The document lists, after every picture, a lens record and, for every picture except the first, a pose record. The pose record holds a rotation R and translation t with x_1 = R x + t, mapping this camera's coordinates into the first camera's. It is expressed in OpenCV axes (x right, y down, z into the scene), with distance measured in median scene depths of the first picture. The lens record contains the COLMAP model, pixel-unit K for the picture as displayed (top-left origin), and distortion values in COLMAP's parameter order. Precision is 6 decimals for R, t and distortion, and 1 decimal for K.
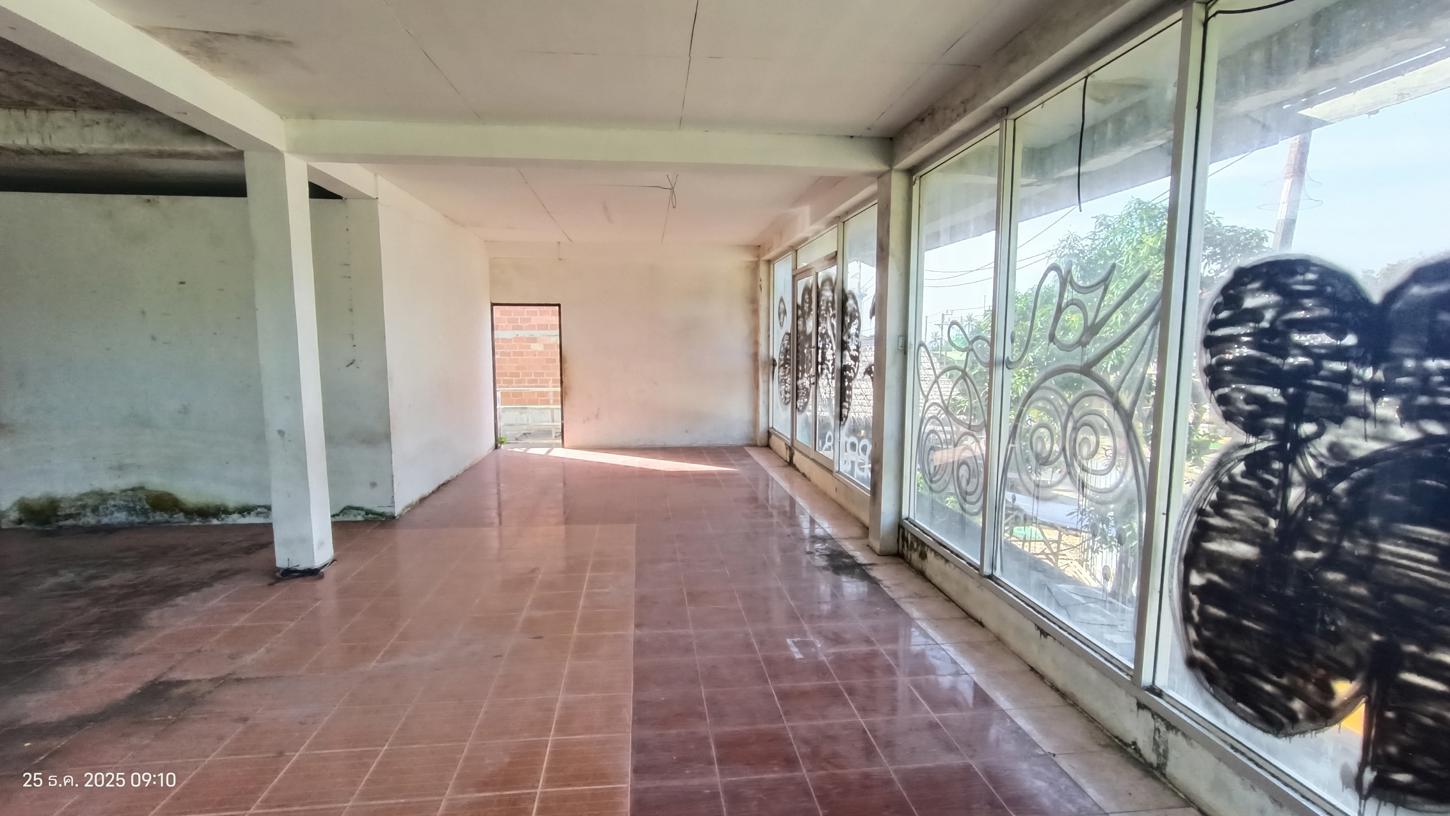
lens RADIAL K [[664.5, 0, 717.2], [0, 664.5, 410.8], [0, 0, 1]] dist [-0.008608, 0.001190]
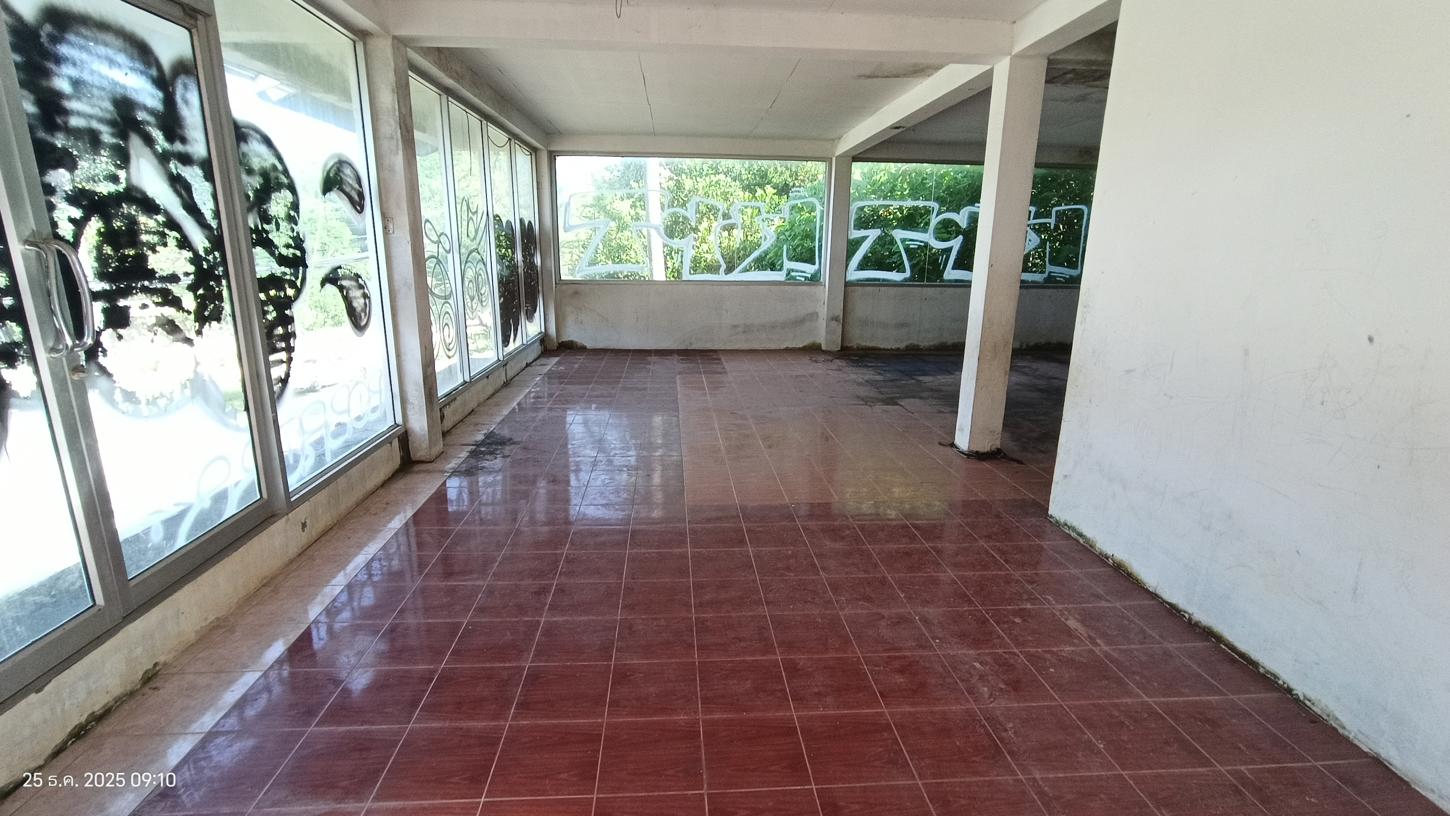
lens RADIAL K [[664.5, 0, 717.9], [0, 664.5, 417.9], [0, 0, 1]] dist [-0.008608, 0.001190]
pose [[-0.999143, -0.022640, 0.034653, -0.254851], [-0.009131, 0.937089, 0.348972, -0.229649], [-0.040374, 0.348357, -0.936492, 2.328398]]
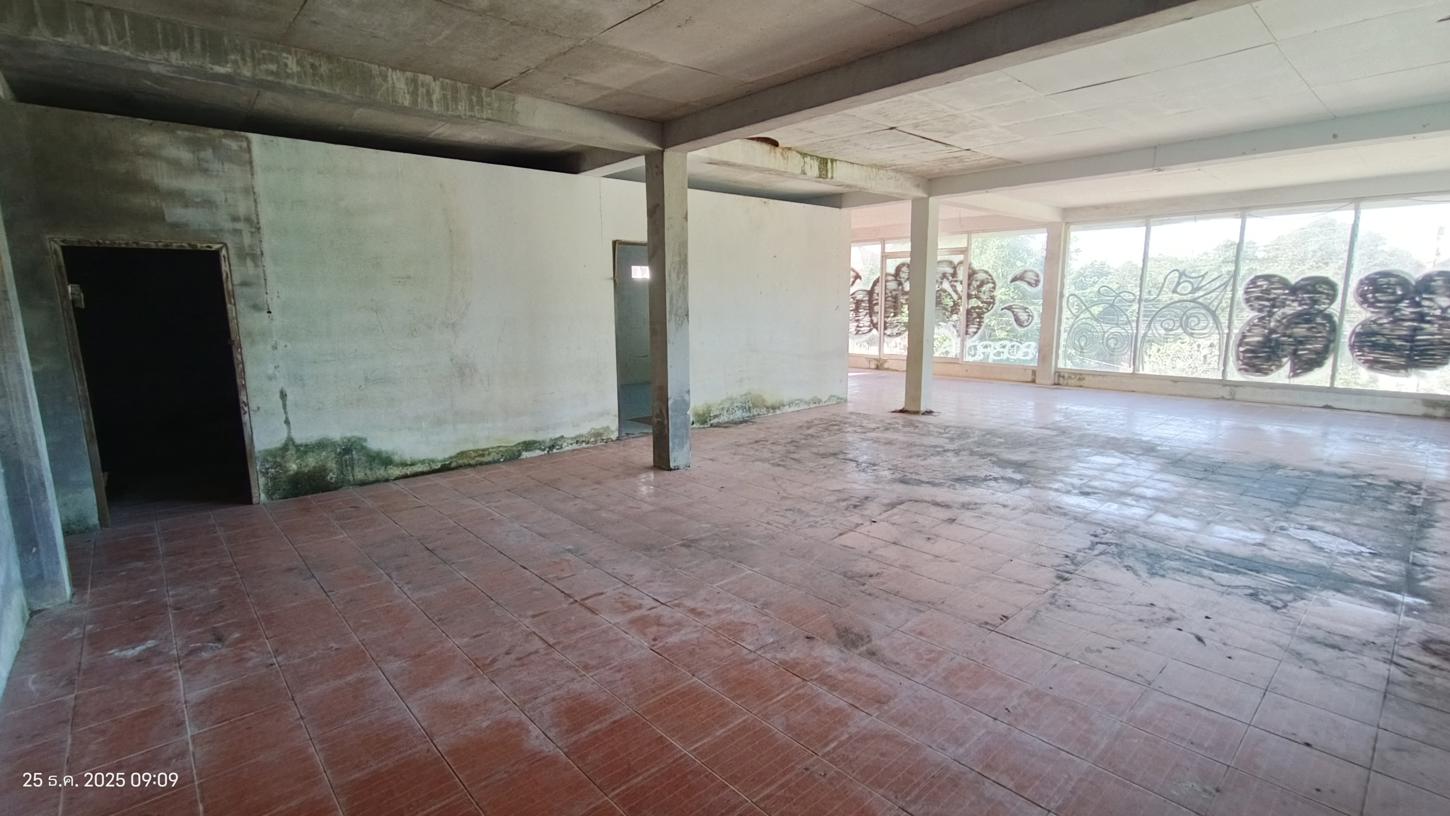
lens RADIAL K [[664.5, 0, 722.1], [0, 664.5, 408.6], [0, 0, 1]] dist [-0.008608, 0.001190]
pose [[0.806480, -0.104200, 0.582007, -2.519307], [0.069944, 0.994250, 0.081086, 0.033152], [-0.587109, -0.024687, 0.809131, -0.269824]]
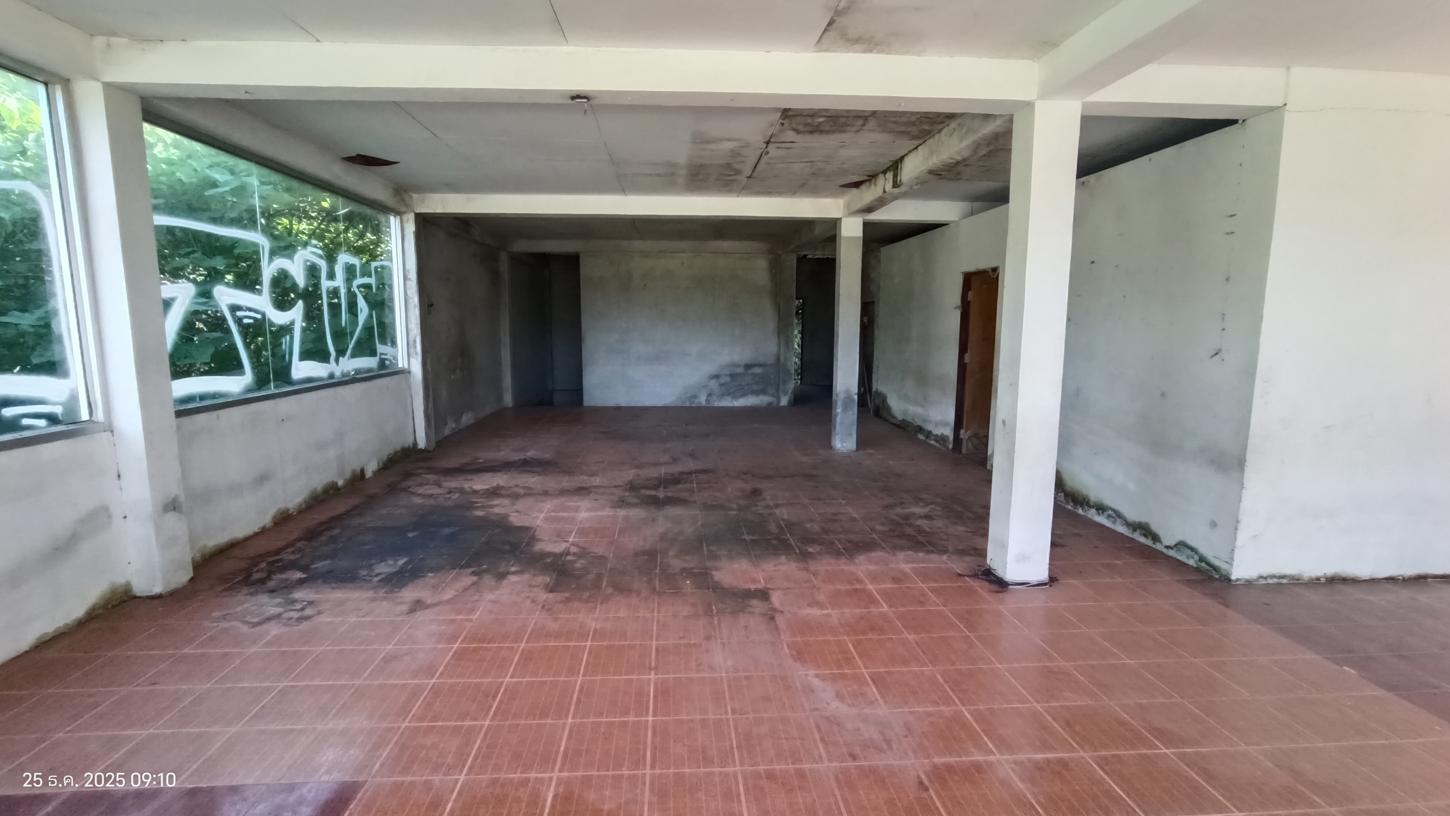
lens RADIAL K [[664.5, 0, 711.5], [0, 664.5, 413.9], [0, 0, 1]] dist [-0.008608, 0.001190]
pose [[-0.046431, 0.136459, -0.989557, 0.282684], [-0.108027, 0.984130, 0.140779, -0.069071], [0.993063, 0.113435, -0.030953, 0.682419]]
